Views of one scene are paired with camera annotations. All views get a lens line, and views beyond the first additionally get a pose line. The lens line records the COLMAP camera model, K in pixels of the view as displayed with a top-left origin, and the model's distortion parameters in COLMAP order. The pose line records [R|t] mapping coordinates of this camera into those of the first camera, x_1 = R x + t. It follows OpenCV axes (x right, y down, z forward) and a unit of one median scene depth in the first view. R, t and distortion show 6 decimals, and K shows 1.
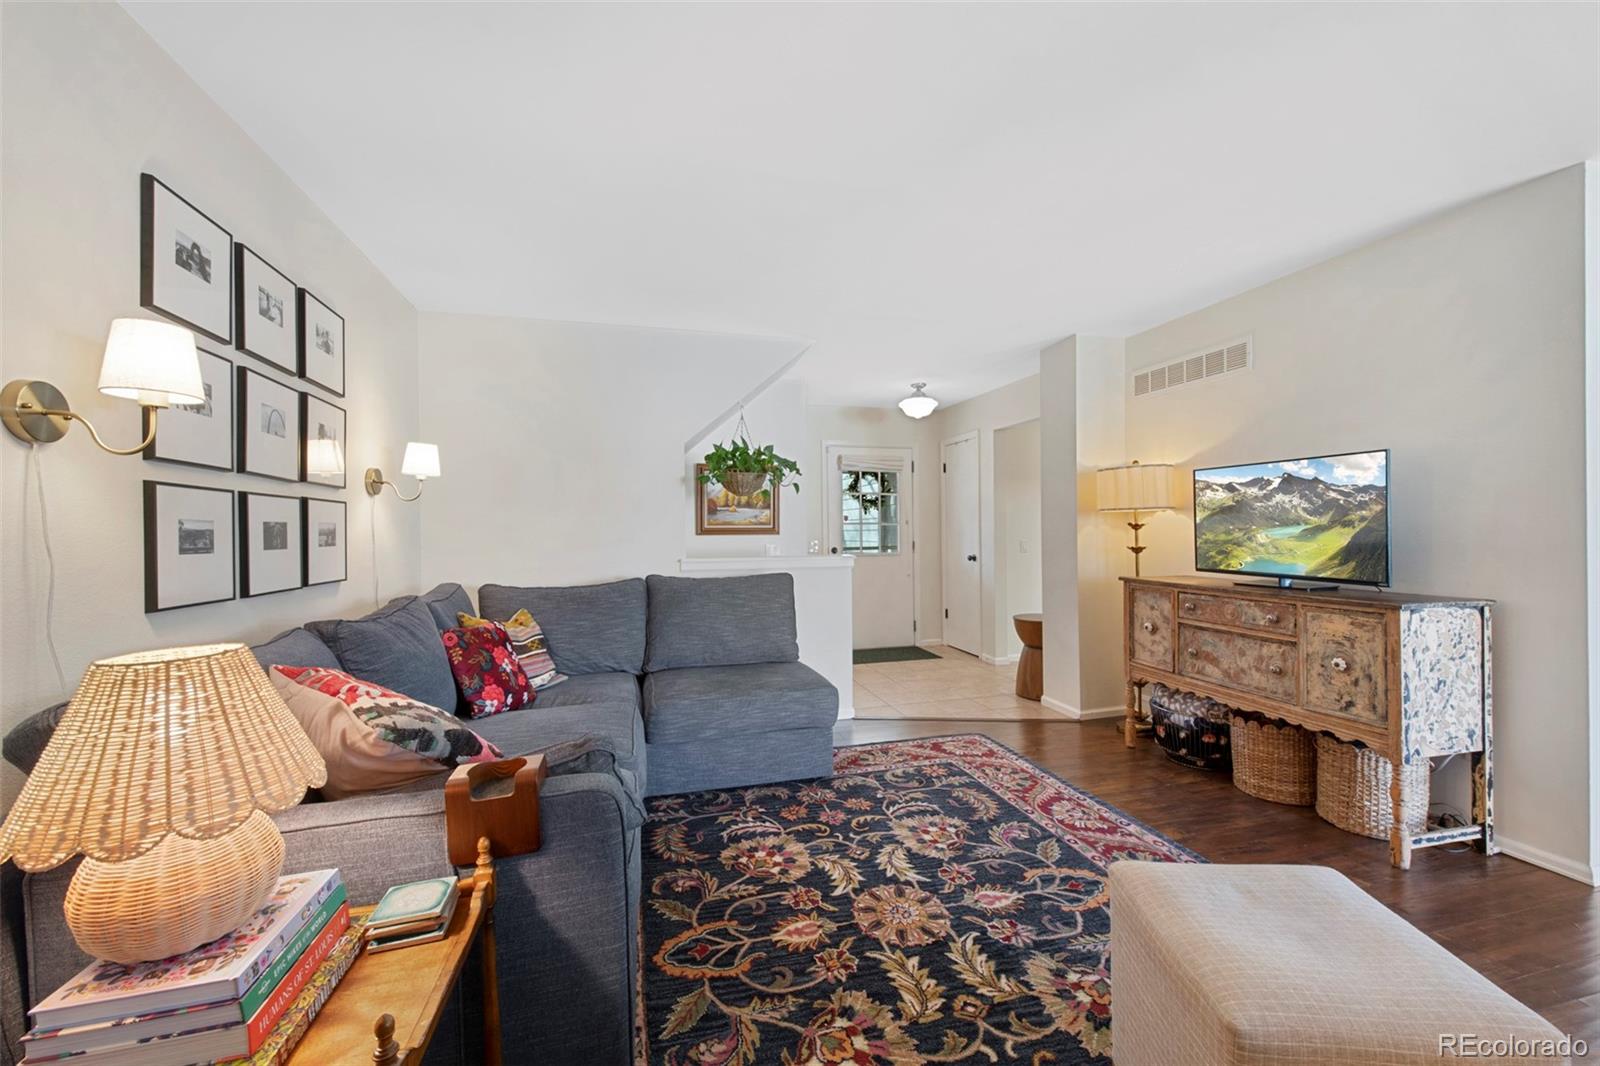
lens RADIAL K [[630.0, 0, 803.8], [0, 630.0, 529.2], [0, 0, 1]] dist [-0.000165, -0.000607]
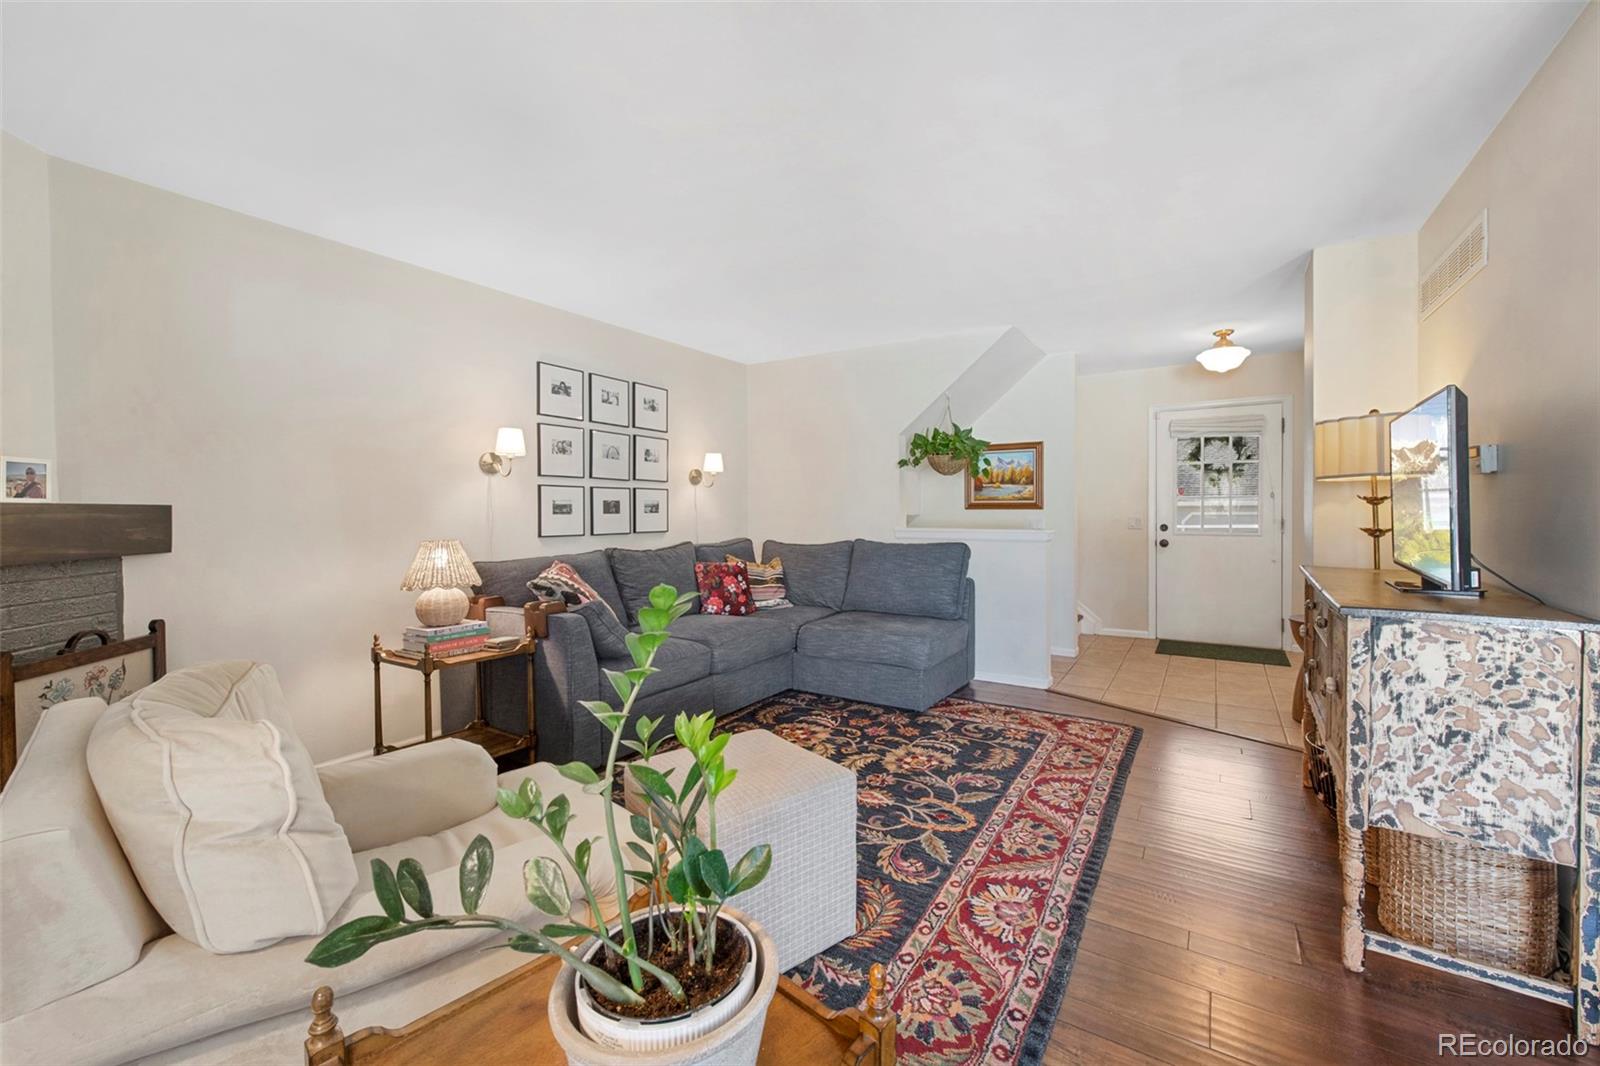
lens RADIAL K [[639.5, 0, 817.9], [0, 639.5, 517.1], [0, 0, 1]] dist [-0.001208, -0.000571]
pose [[0.682603, 0.014620, -0.730644, 0.910102], [-0.000246, 0.999804, 0.019776, 0.000882], [0.730790, -0.013320, 0.682473, 0.043092]]
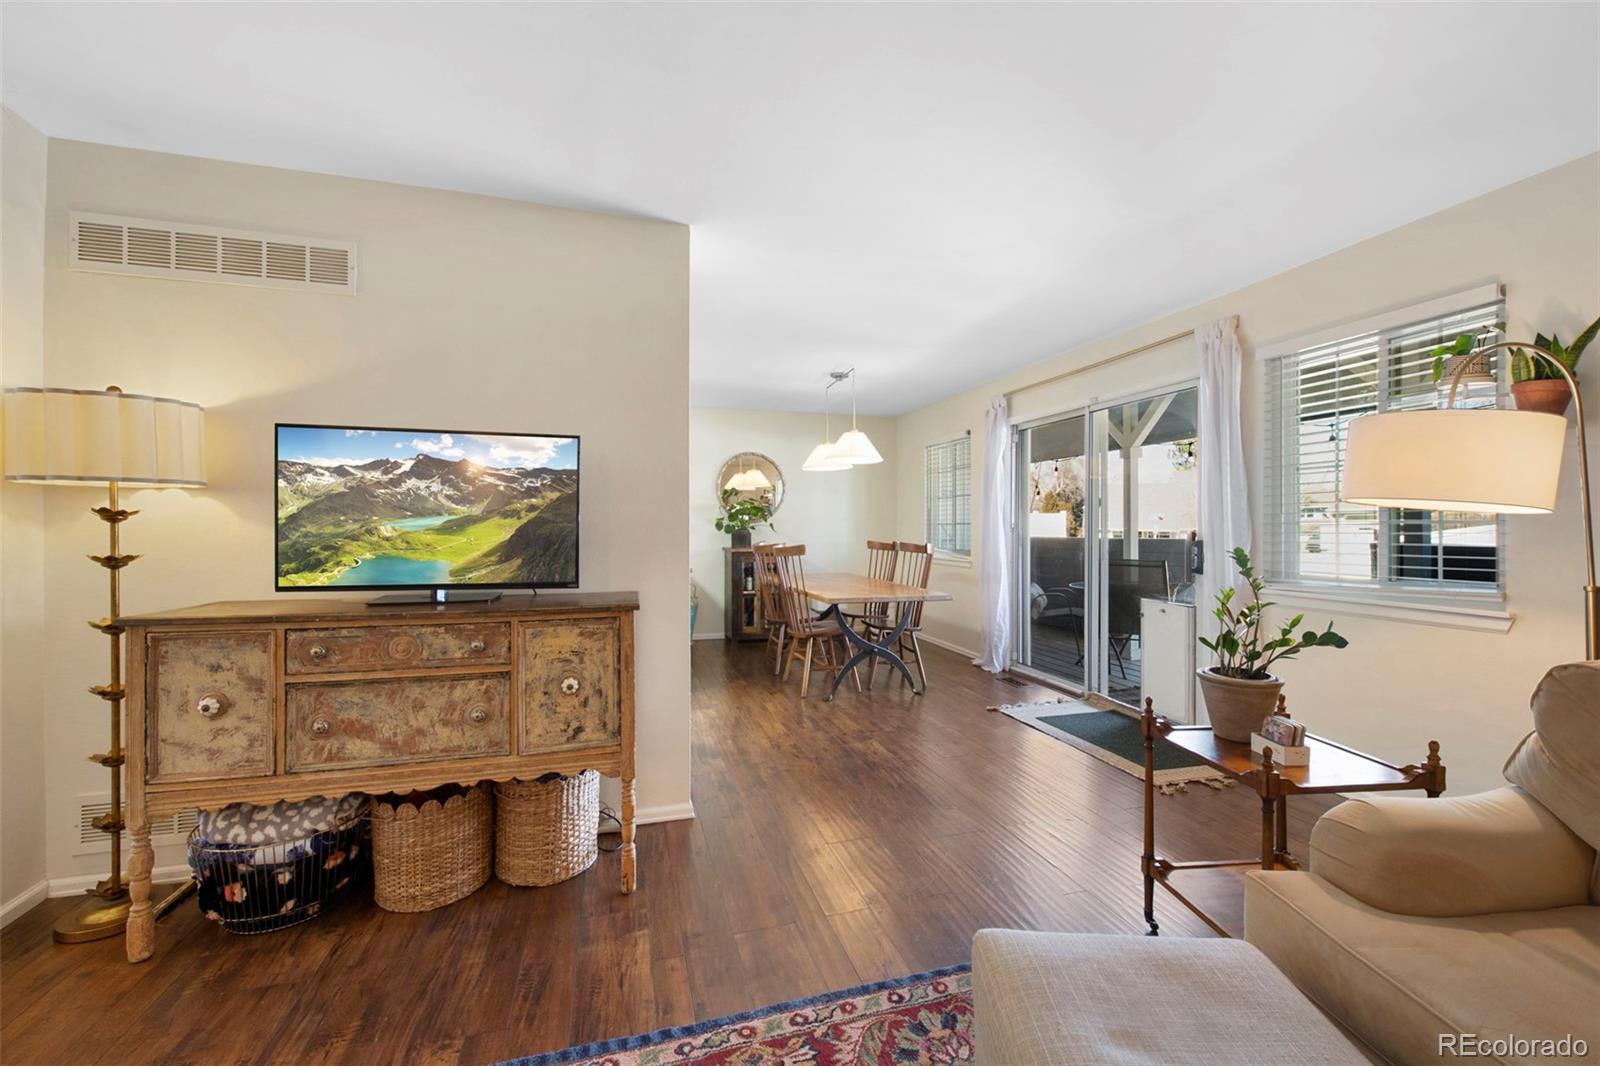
lens RADIAL K [[630.0, 0, 803.8], [0, 630.0, 529.2], [0, 0, 1]] dist [-0.000165, -0.000607]
pose [[-0.020160, 0.008877, 0.999757, 0.014583], [-0.001381, 0.999959, -0.008907, 0.014466], [-0.999796, -0.001560, -0.020147, 0.658531]]
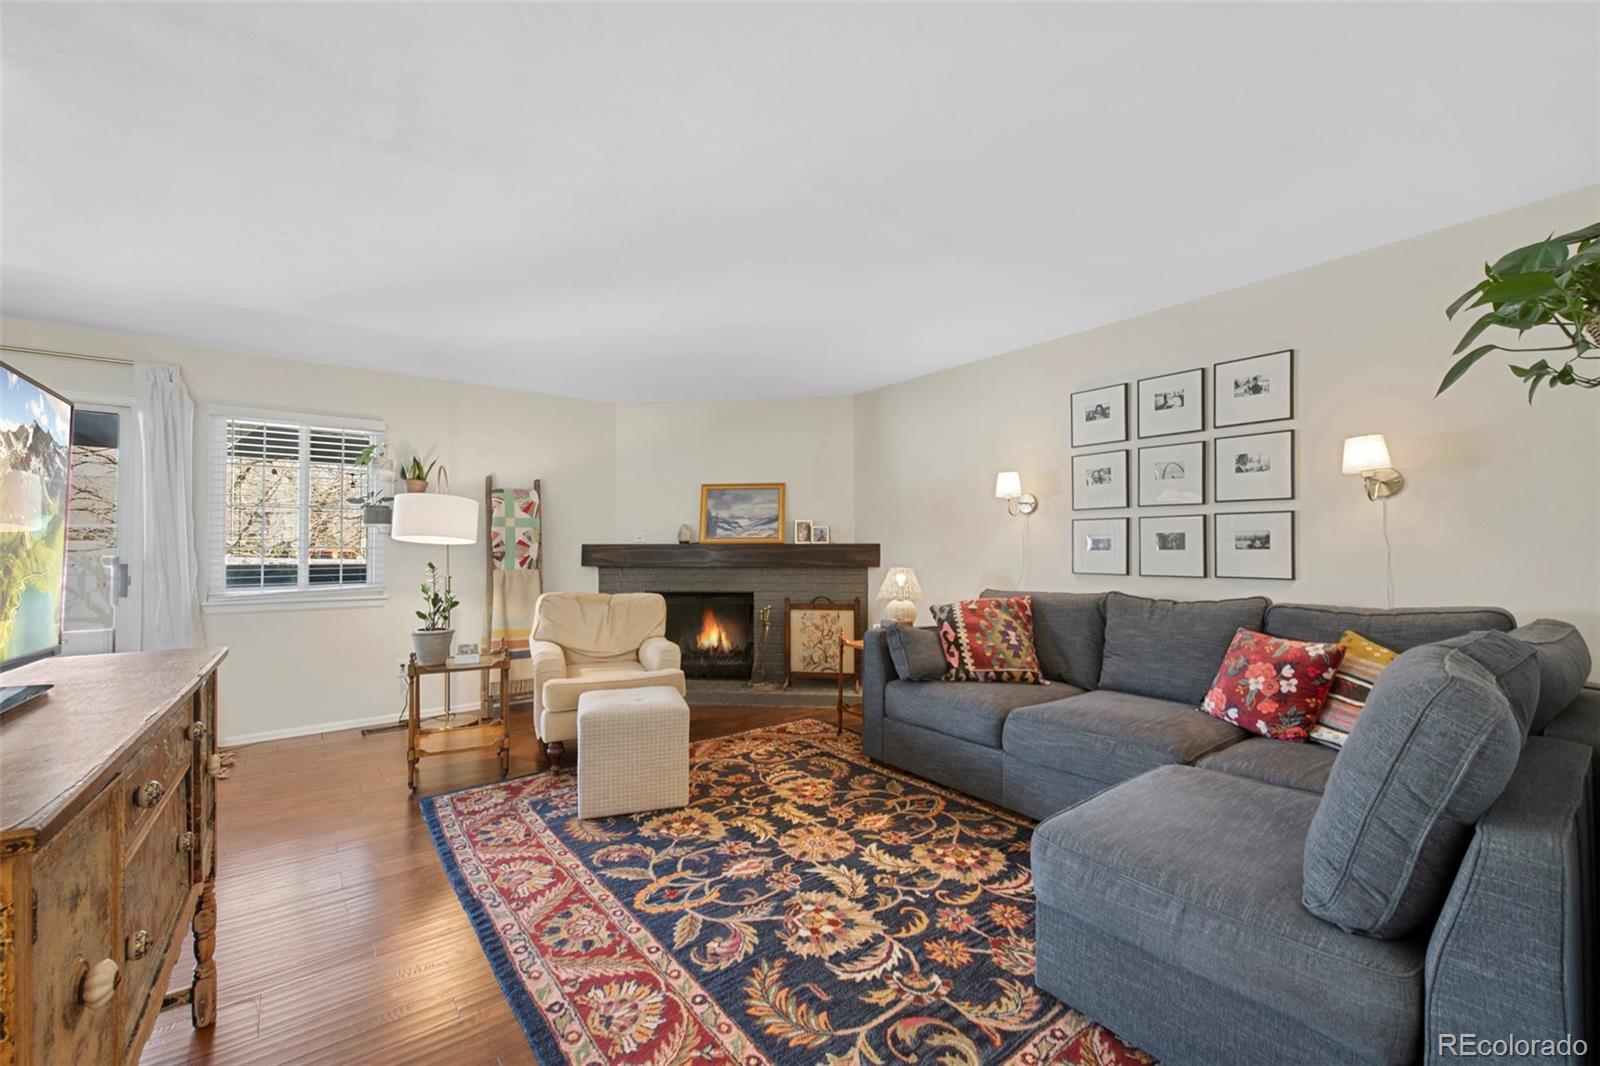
lens RADIAL K [[642.7, 0, 797.0], [0, 642.7, 535.4], [0, 0, 1]] dist [0.002233, 0.000002]
pose [[-0.923128, 0.006803, -0.384432, 0.521673], [0.014433, 0.999752, -0.016965, 0.007087], [0.384221, -0.021209, -0.922998, 1.669398]]
